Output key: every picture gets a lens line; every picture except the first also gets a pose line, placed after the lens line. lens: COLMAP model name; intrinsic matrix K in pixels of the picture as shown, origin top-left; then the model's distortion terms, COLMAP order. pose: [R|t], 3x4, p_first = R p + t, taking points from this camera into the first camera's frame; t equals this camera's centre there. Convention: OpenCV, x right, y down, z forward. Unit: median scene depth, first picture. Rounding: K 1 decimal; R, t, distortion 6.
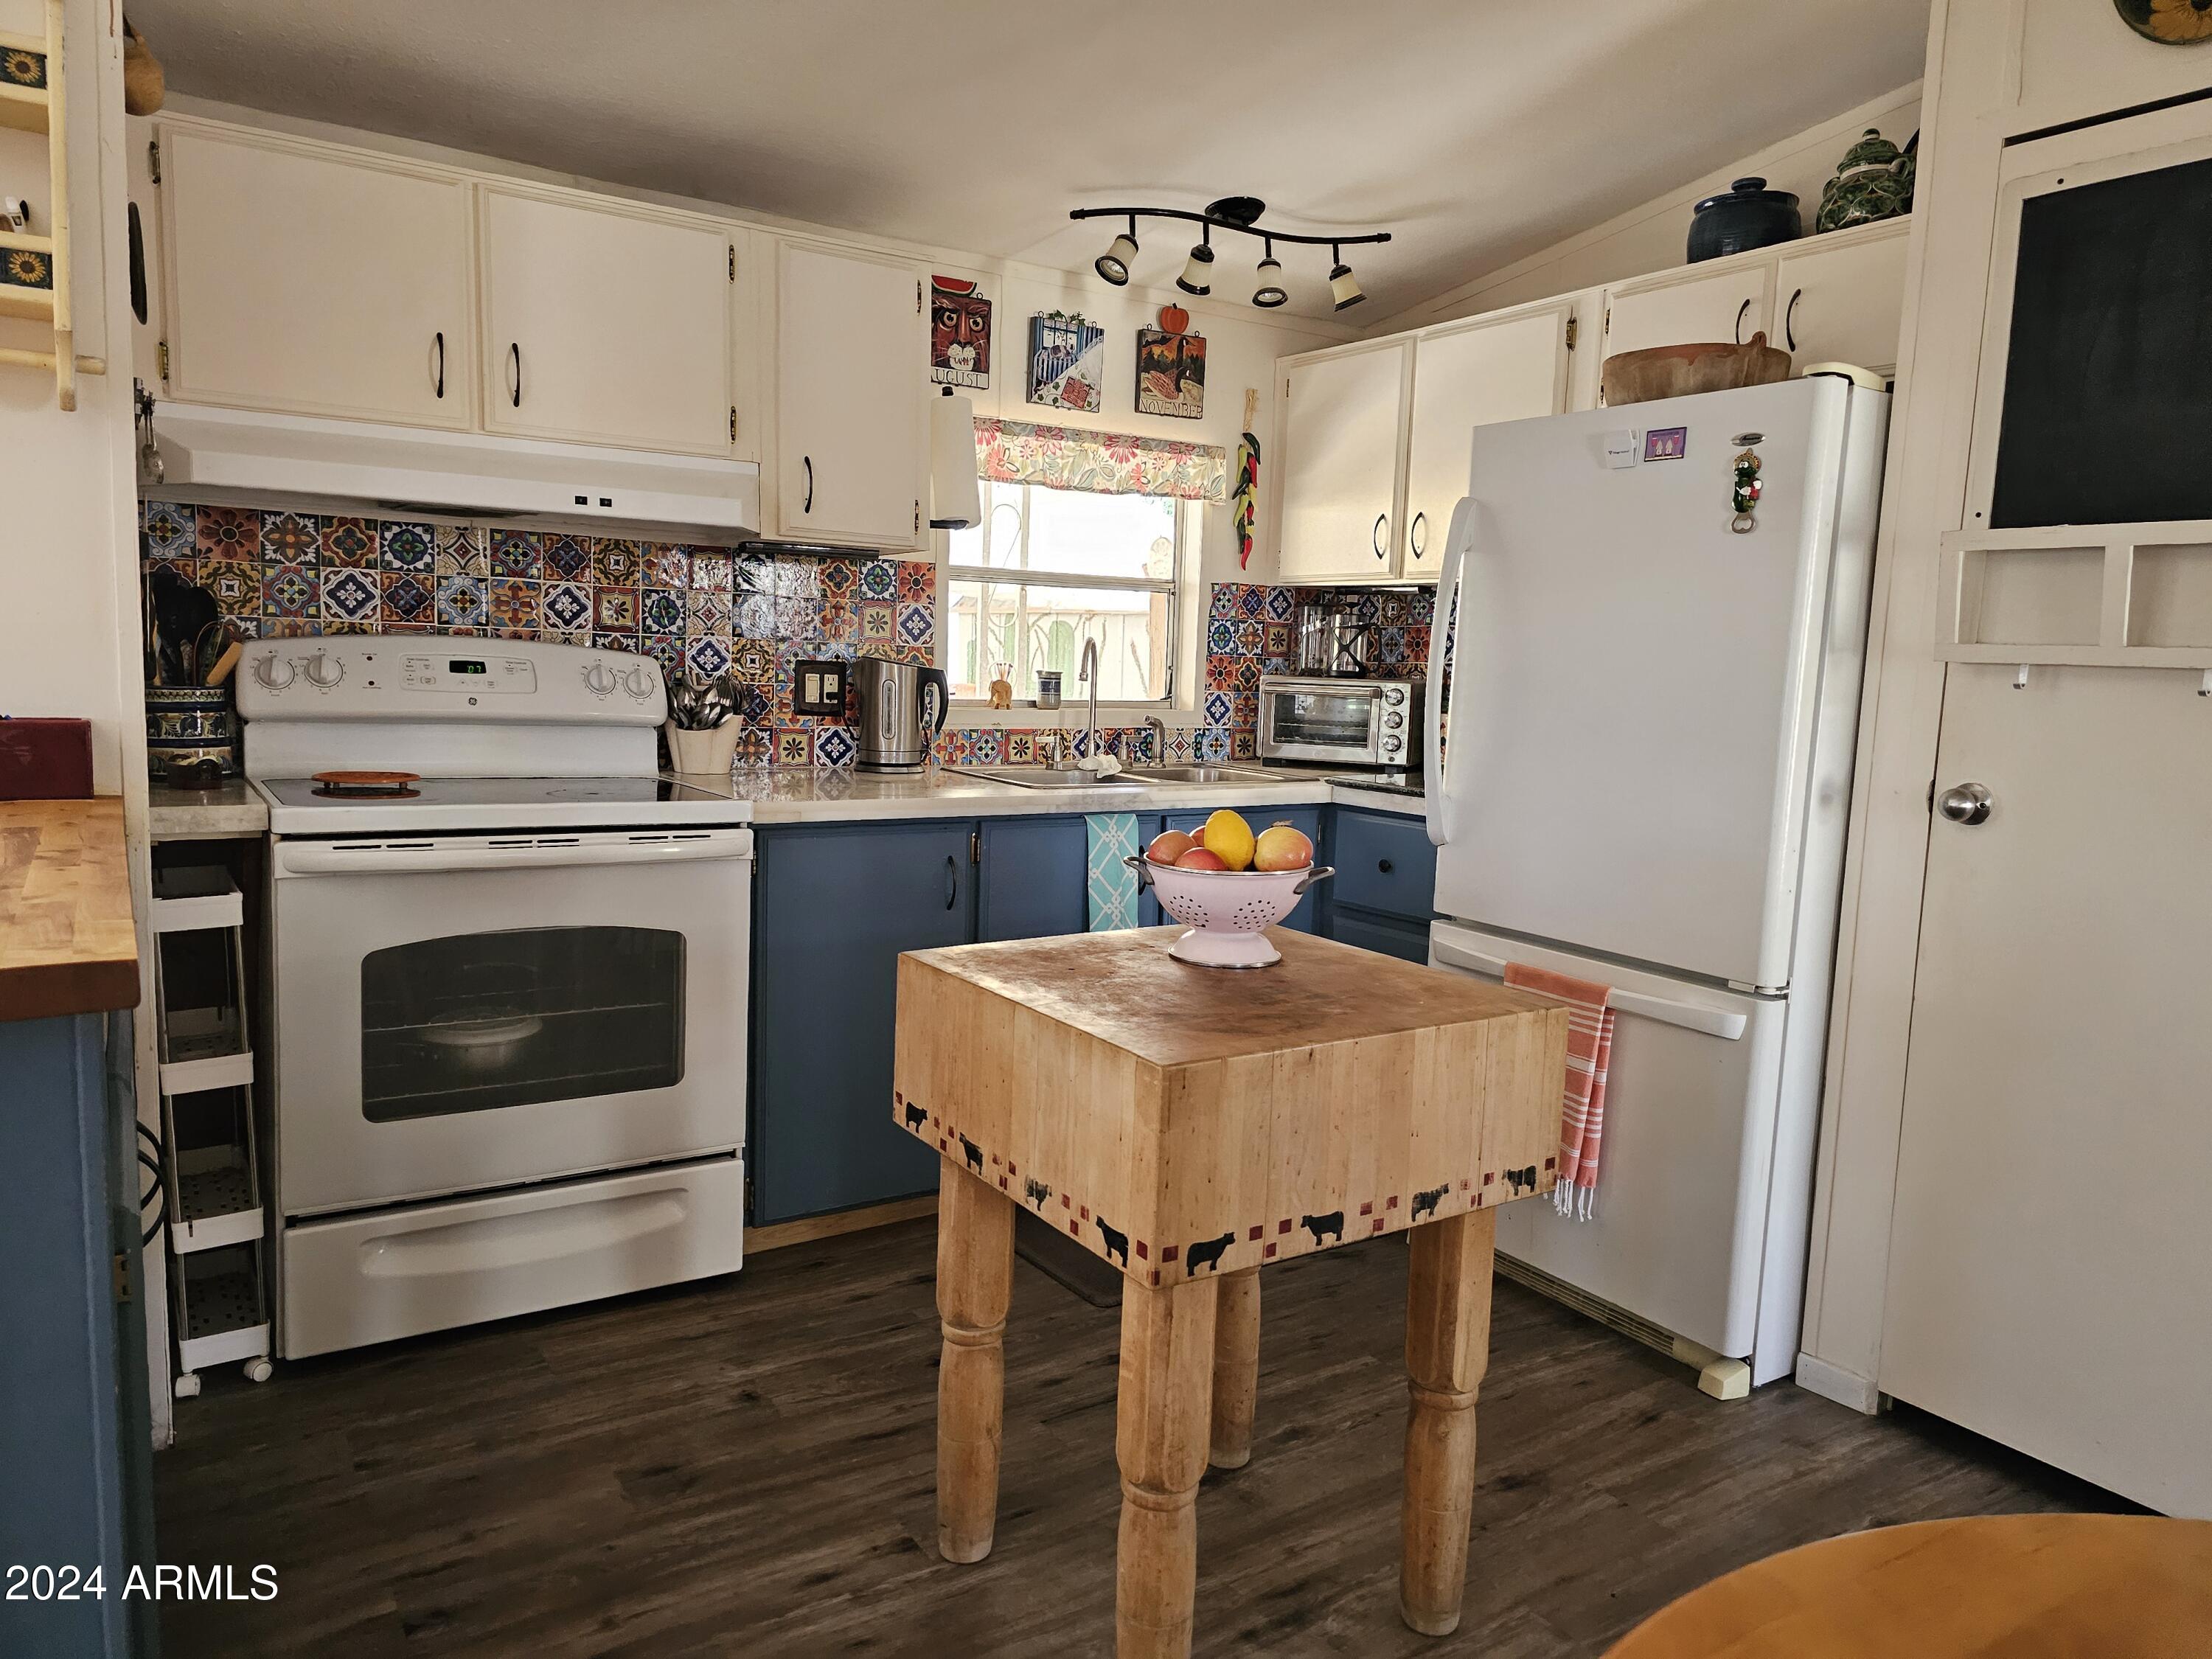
lens RADIAL K [[1488.8, 0, 1085.4], [0, 1488.8, 829.6], [0, 0, 1]] dist [0.062153, -0.059752]
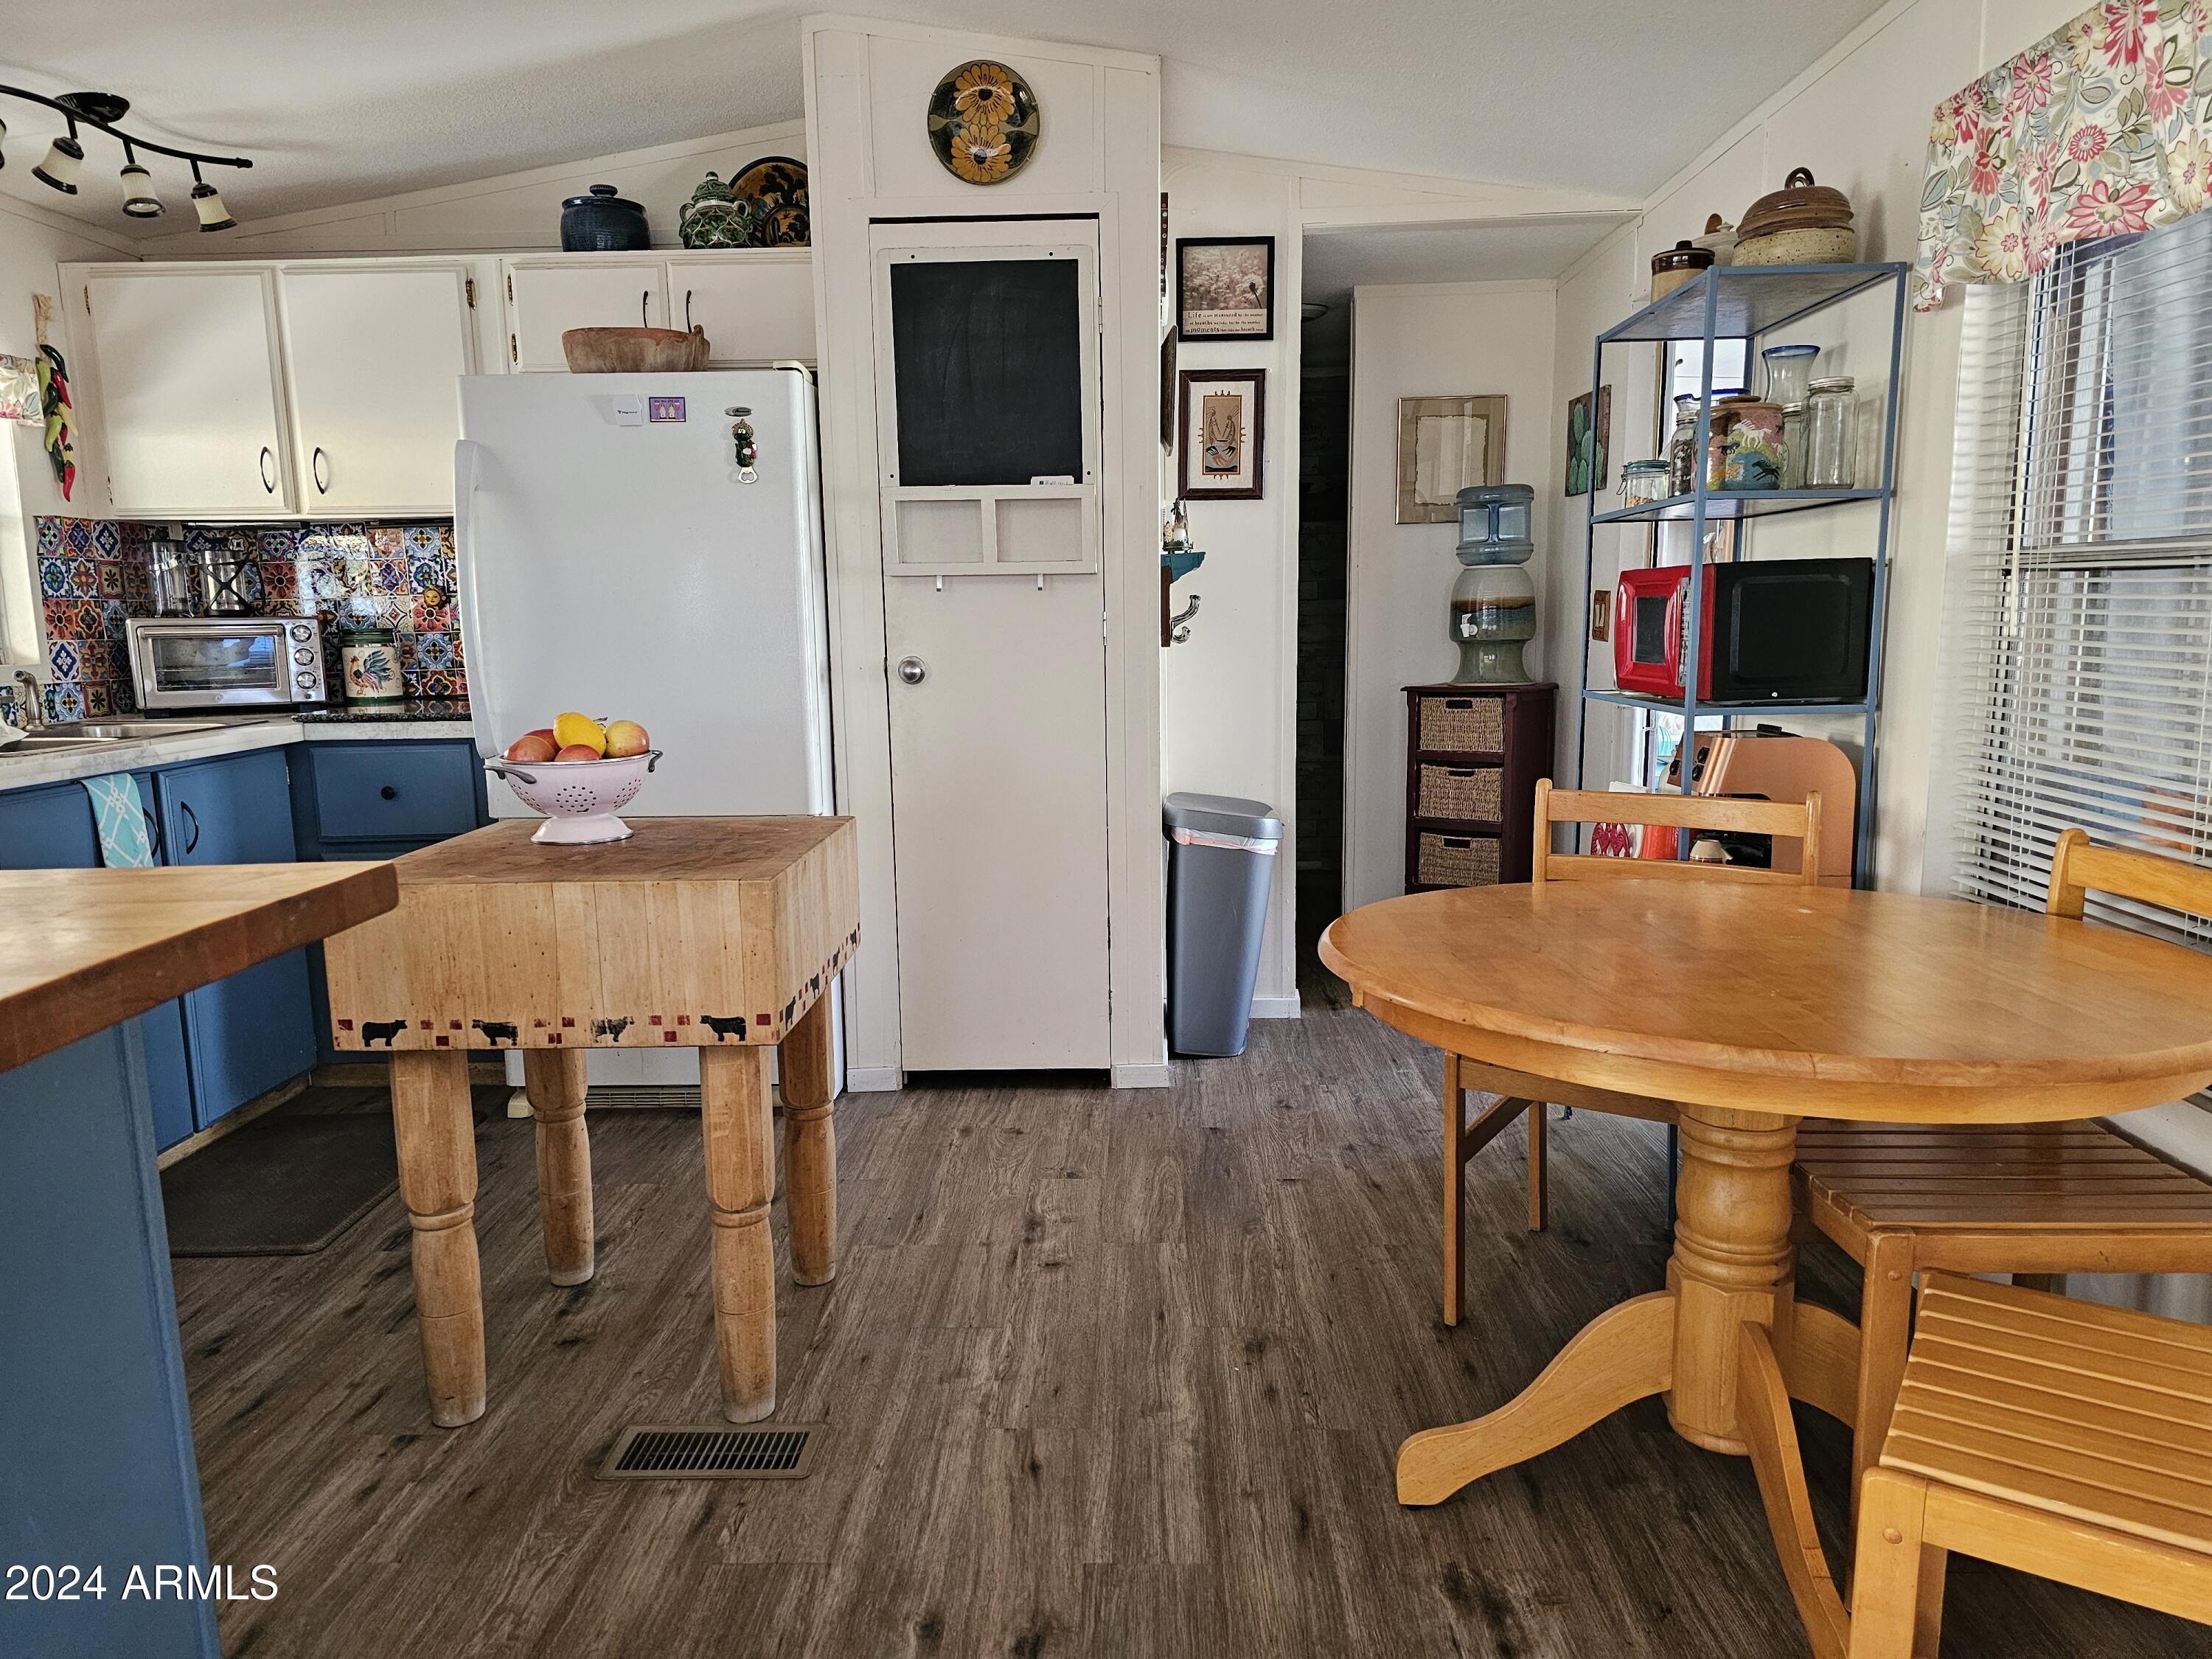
lens RADIAL K [[1493.5, 0, 1106.0], [0, 1493.5, 829.5], [0, 0, 1]] dist [0.061853, -0.044893]
pose [[0.572991, -0.165247, 0.802730, -0.348323], [0.134582, 0.985138, 0.106732, 0.004496], [-0.808436, 0.046877, 0.586714, -0.018273]]
